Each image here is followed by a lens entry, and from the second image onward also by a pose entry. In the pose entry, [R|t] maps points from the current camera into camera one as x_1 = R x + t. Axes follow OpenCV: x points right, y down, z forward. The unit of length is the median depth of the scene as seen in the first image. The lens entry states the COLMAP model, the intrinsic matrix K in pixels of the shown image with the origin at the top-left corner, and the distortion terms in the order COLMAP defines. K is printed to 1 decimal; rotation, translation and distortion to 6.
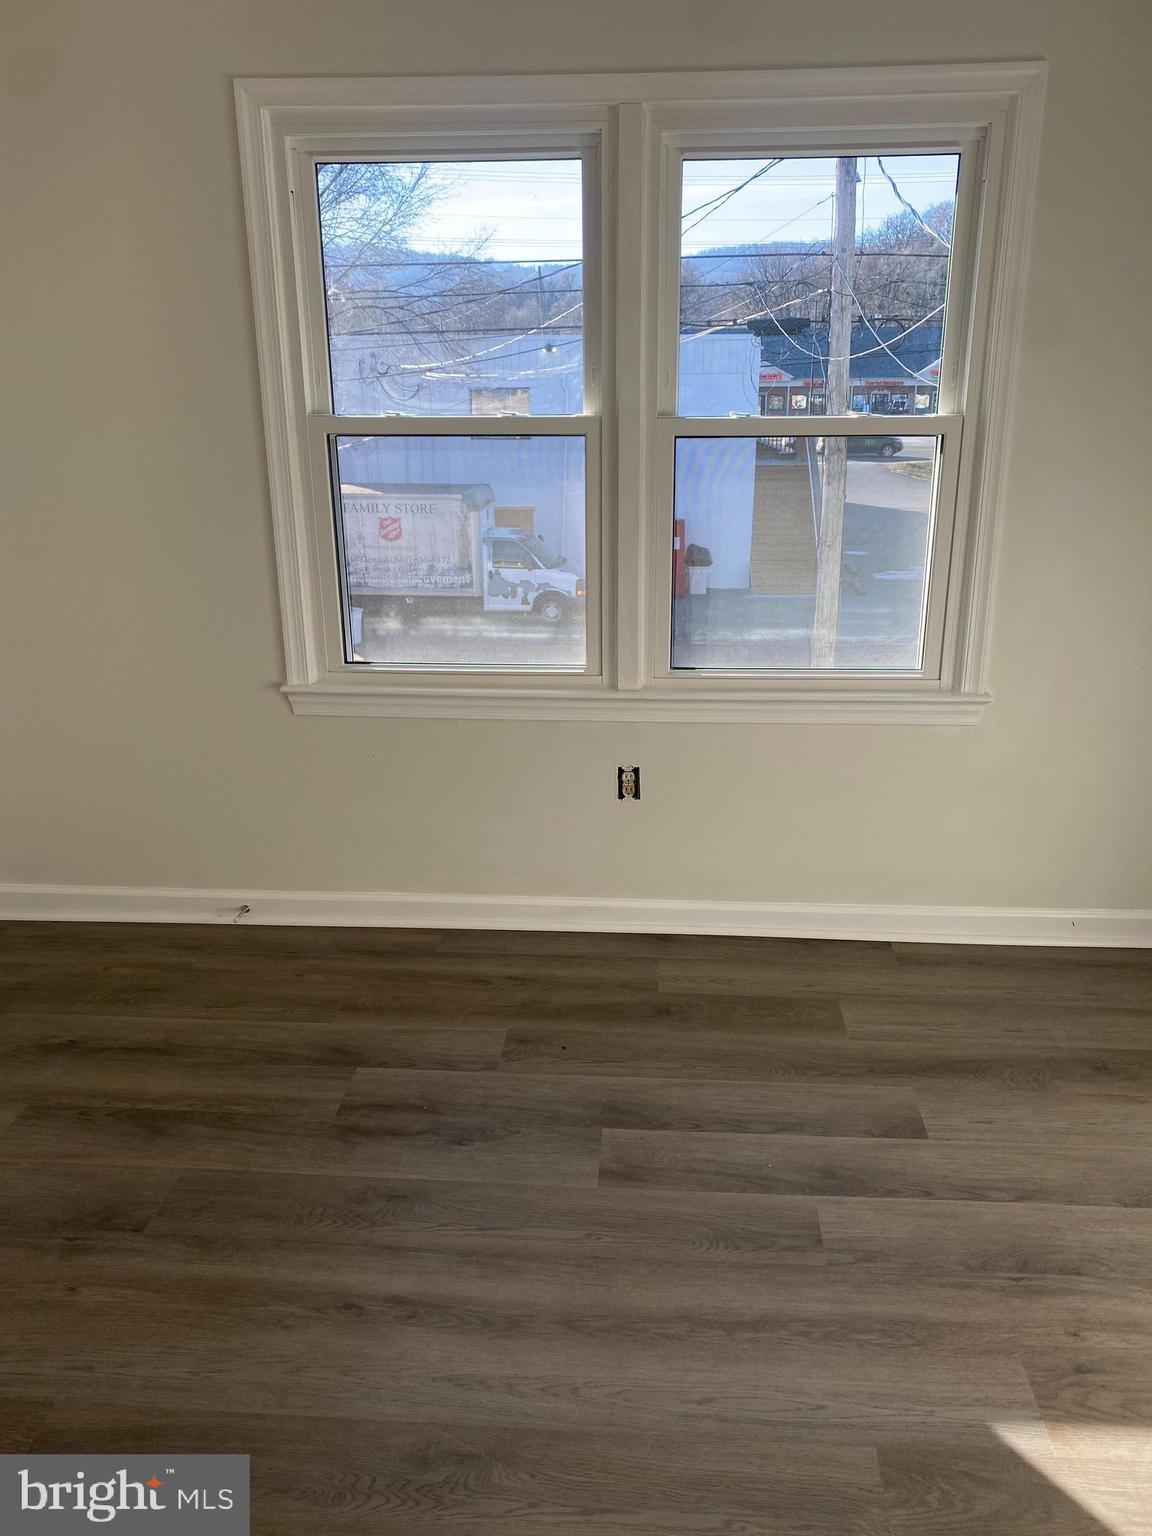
lens RADIAL K [[1181.3, 0, 569.5], [0, 1181.3, 766.9], [0, 0, 1]] dist [0.044404, -0.033649]
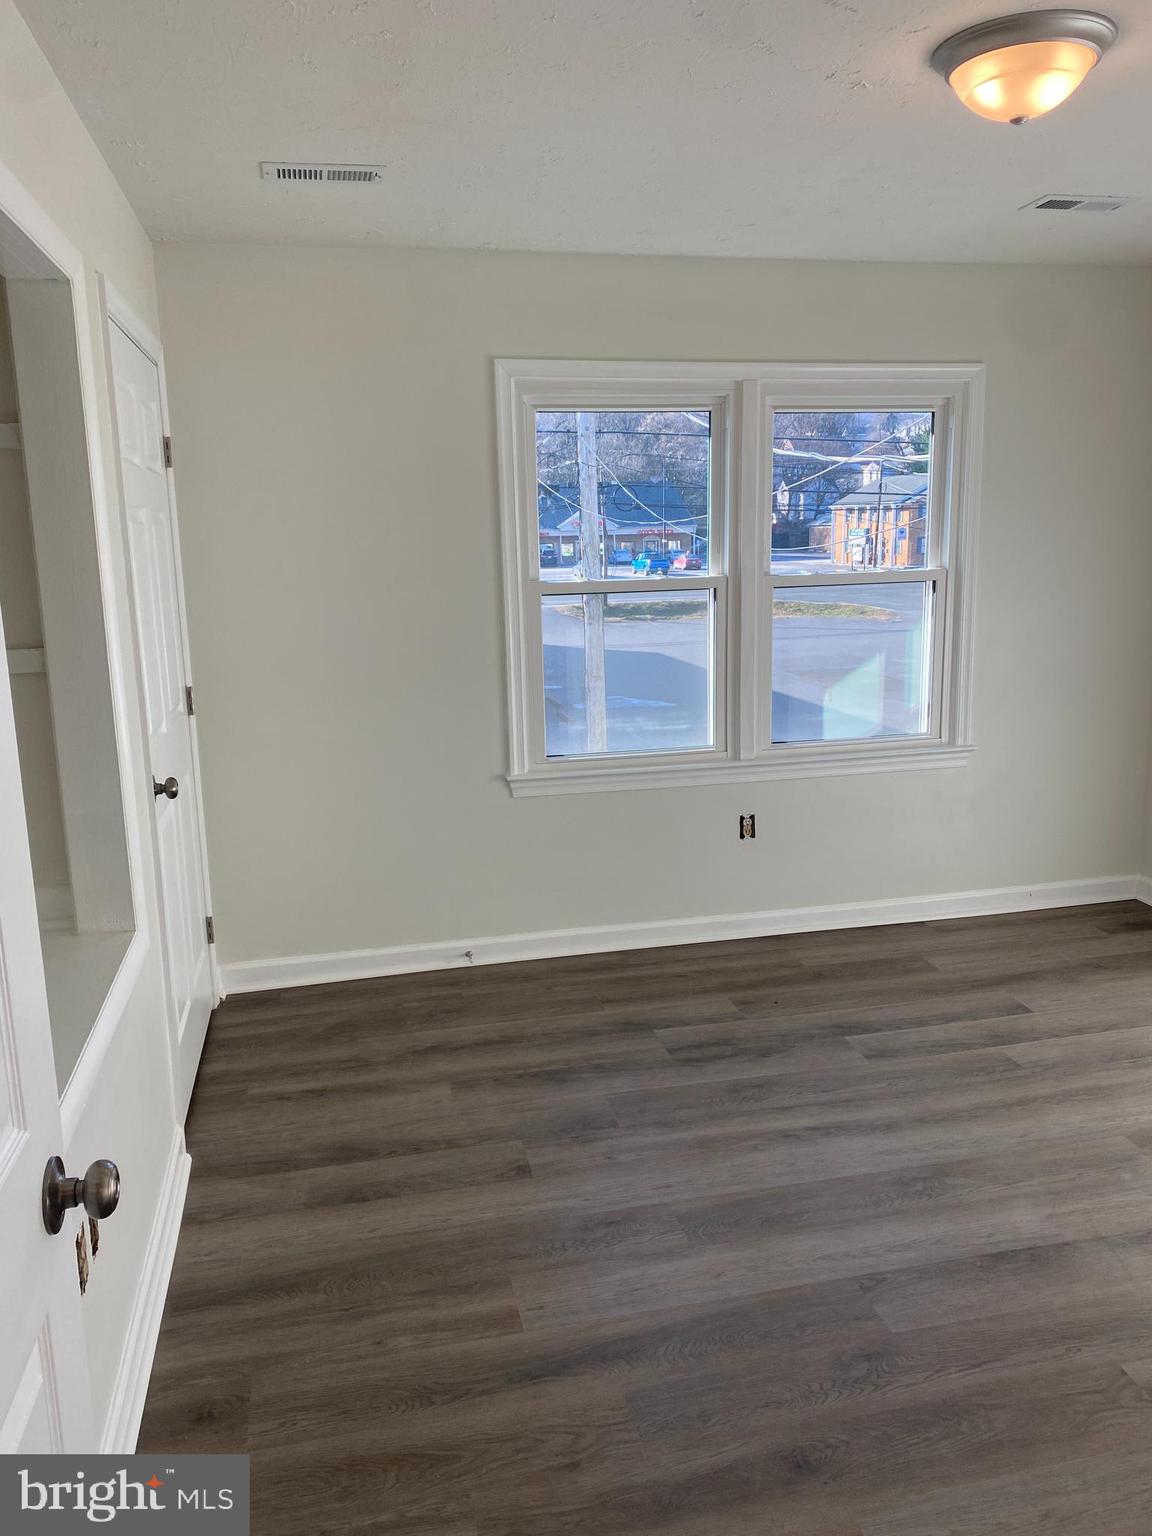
lens RADIAL K [[1181.3, 0, 581.2], [0, 1181.3, 763.4], [0, 0, 1]] dist [0.044404, -0.033649]
pose [[0.956207, -0.071523, 0.283818, -0.598201], [0.105487, 0.988730, -0.106230, 0.076063], [-0.273021, 0.131517, 0.952976, -0.332194]]
